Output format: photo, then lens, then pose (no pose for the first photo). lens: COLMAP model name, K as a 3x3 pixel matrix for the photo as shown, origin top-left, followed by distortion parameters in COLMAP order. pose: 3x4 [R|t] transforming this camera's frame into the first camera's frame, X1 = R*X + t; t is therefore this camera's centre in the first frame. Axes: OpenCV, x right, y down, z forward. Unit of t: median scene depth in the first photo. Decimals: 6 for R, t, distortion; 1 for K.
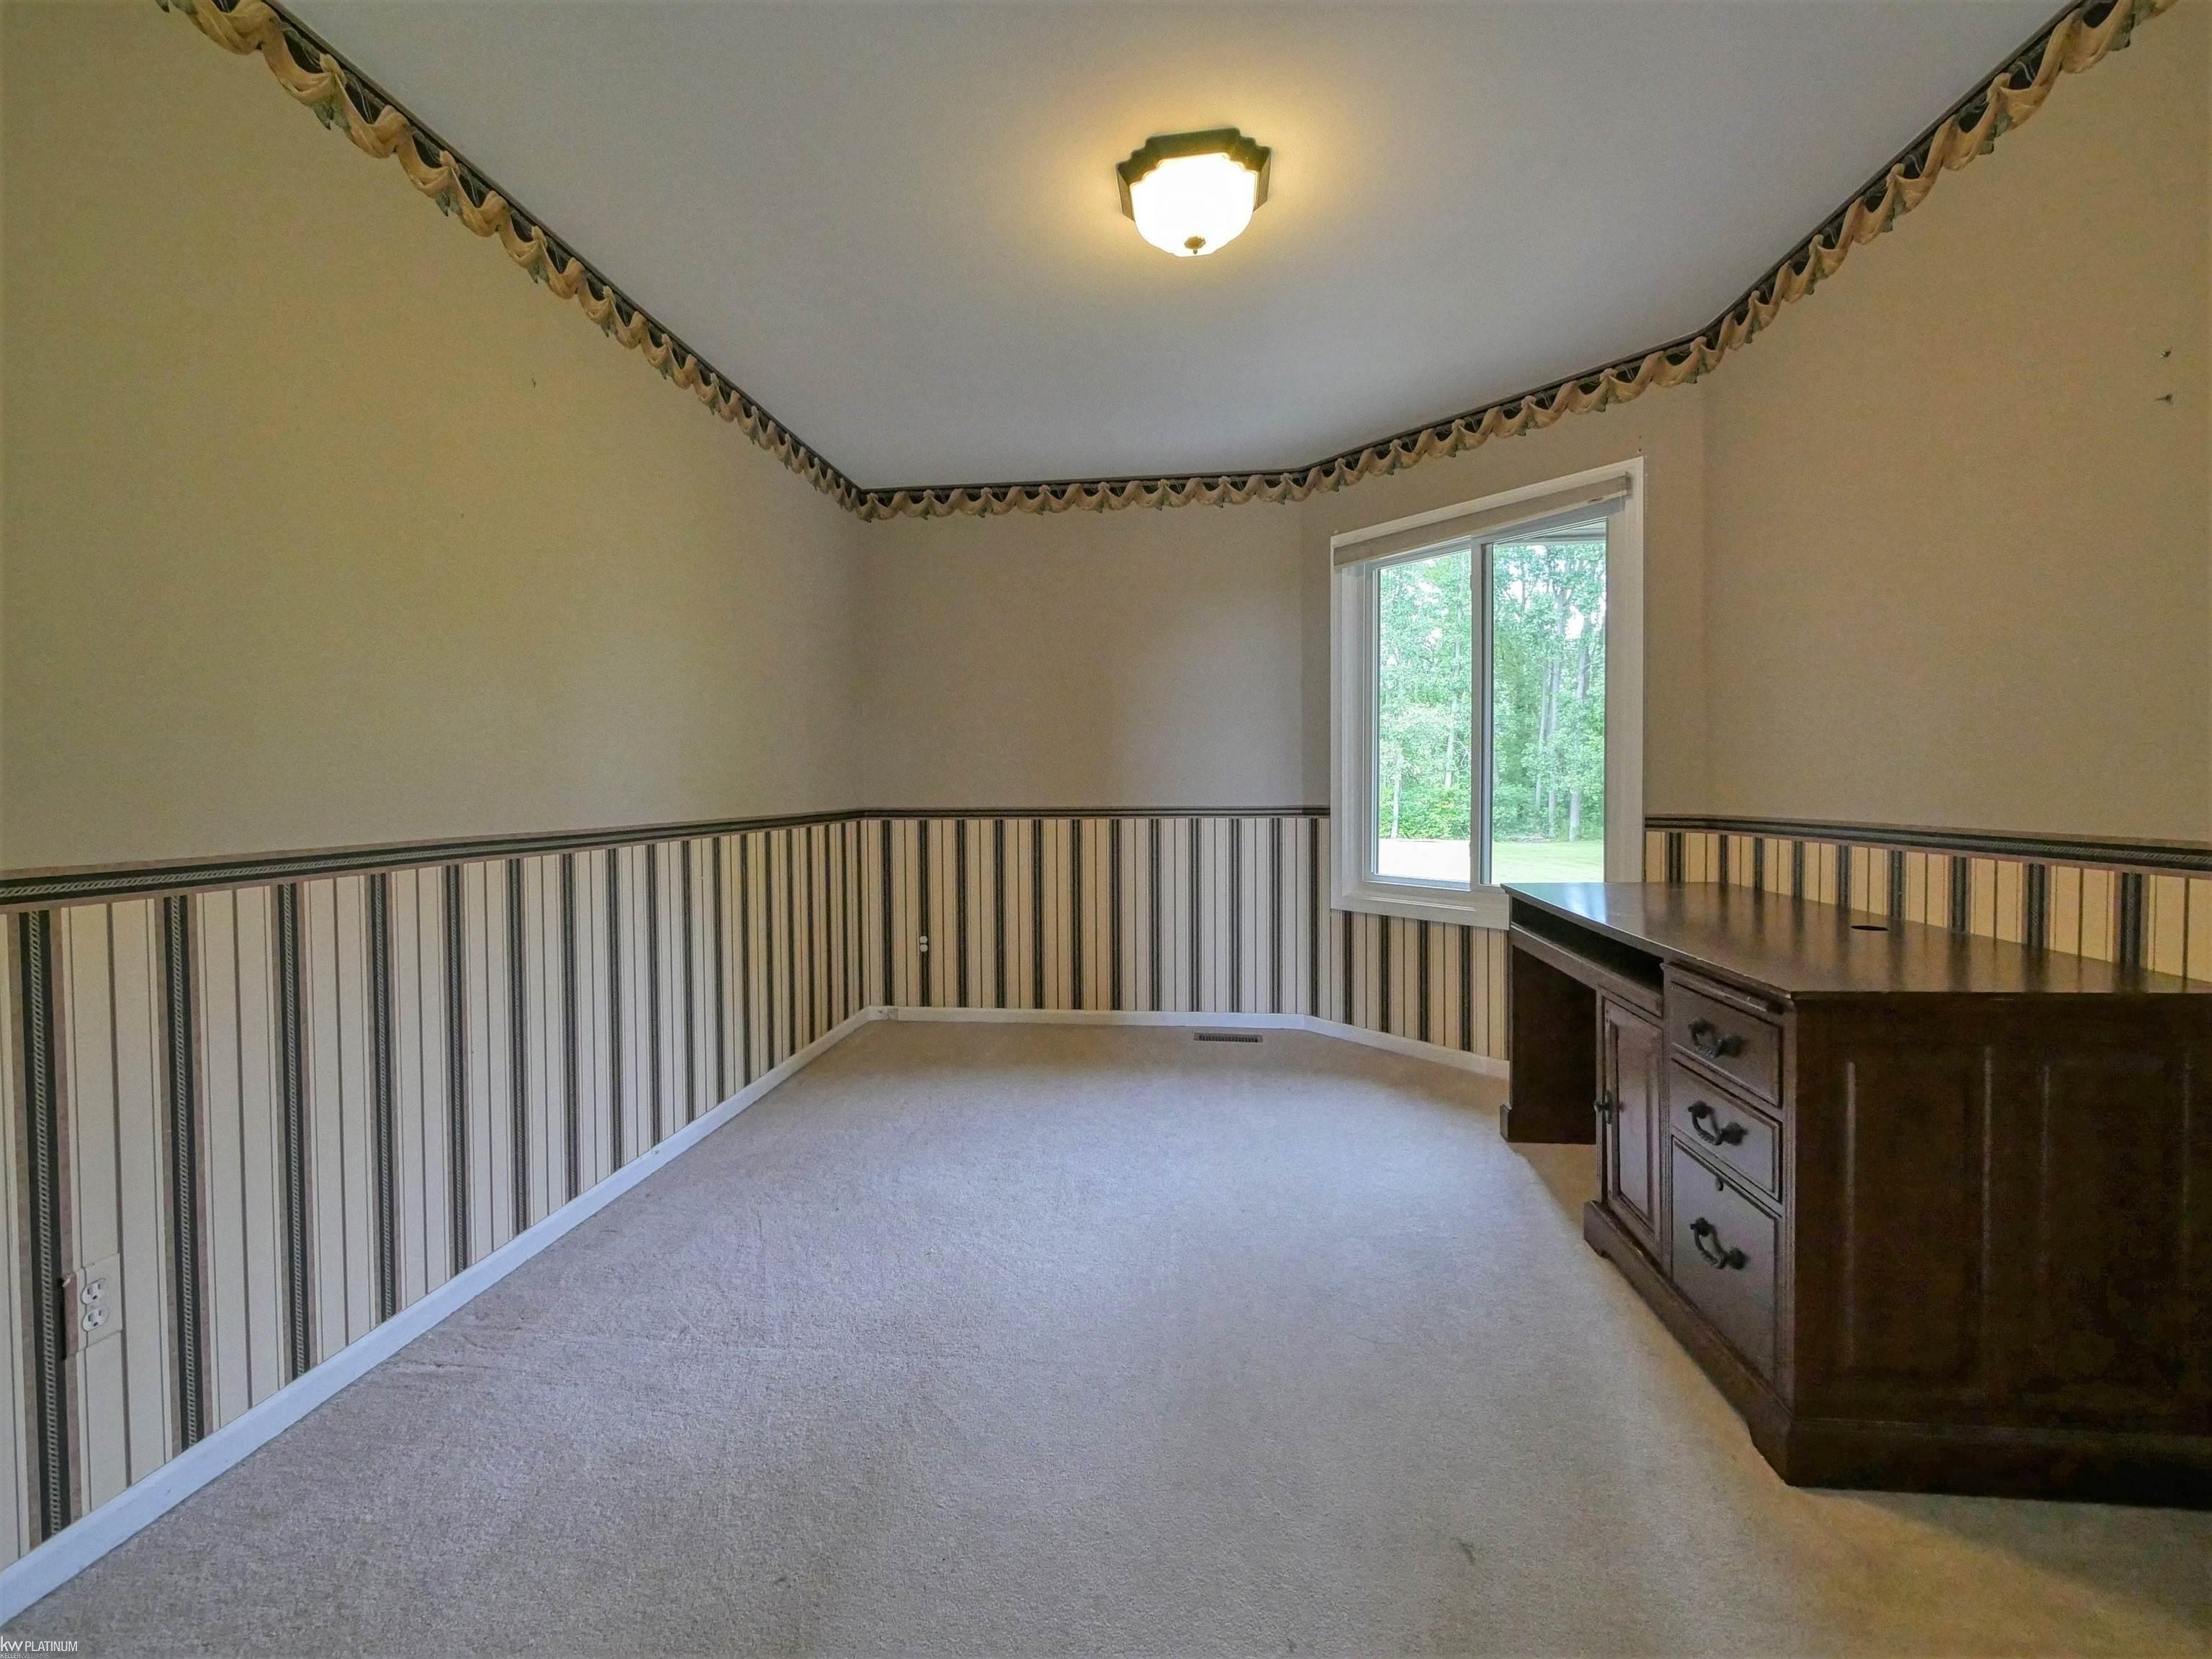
lens RADIAL K [[939.6, 0, 1102.7], [0, 939.6, 809.0], [0, 0, 1]] dist [-0.003493, -0.000280]
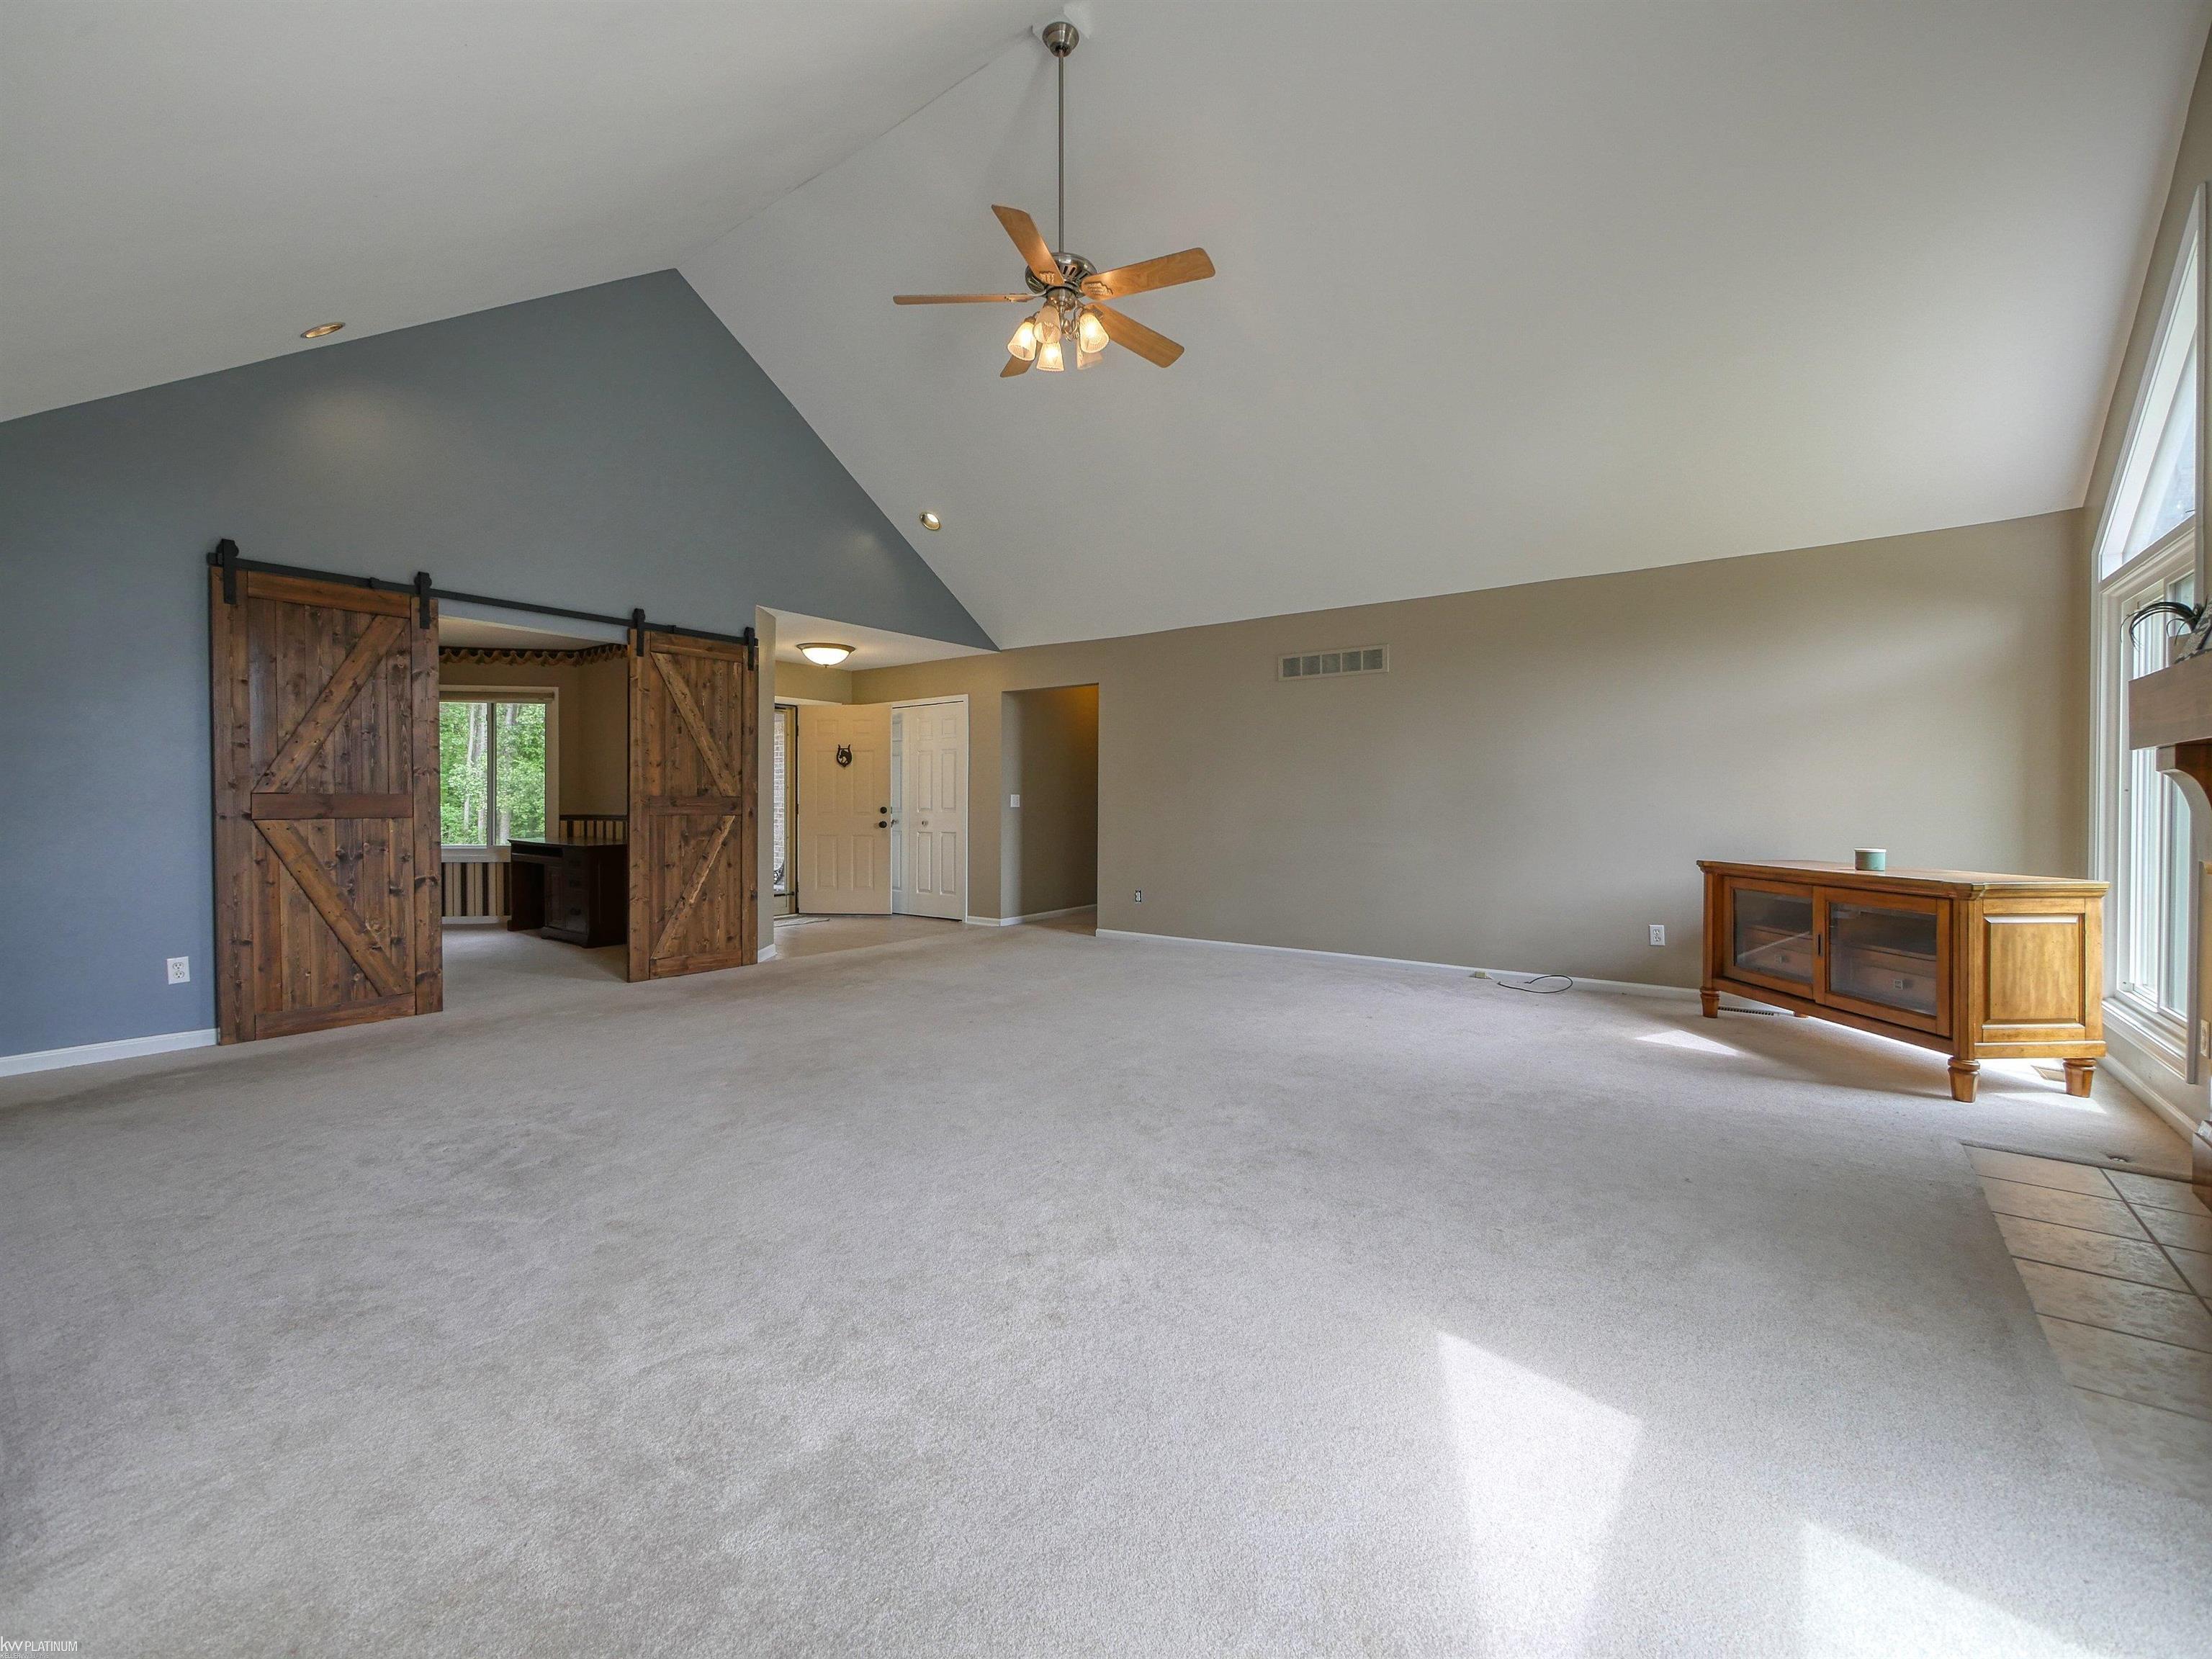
lens RADIAL K [[939.6, 0, 1096.2], [0, 939.6, 814.5], [0, 0, 1]] dist [-0.003493, -0.000280]
pose [[0.511958, -0.001332, 0.859009, -0.952693], [0.014968, 0.999861, -0.007370, 0.047796], [-0.858880, 0.016631, 0.511907, -1.707779]]
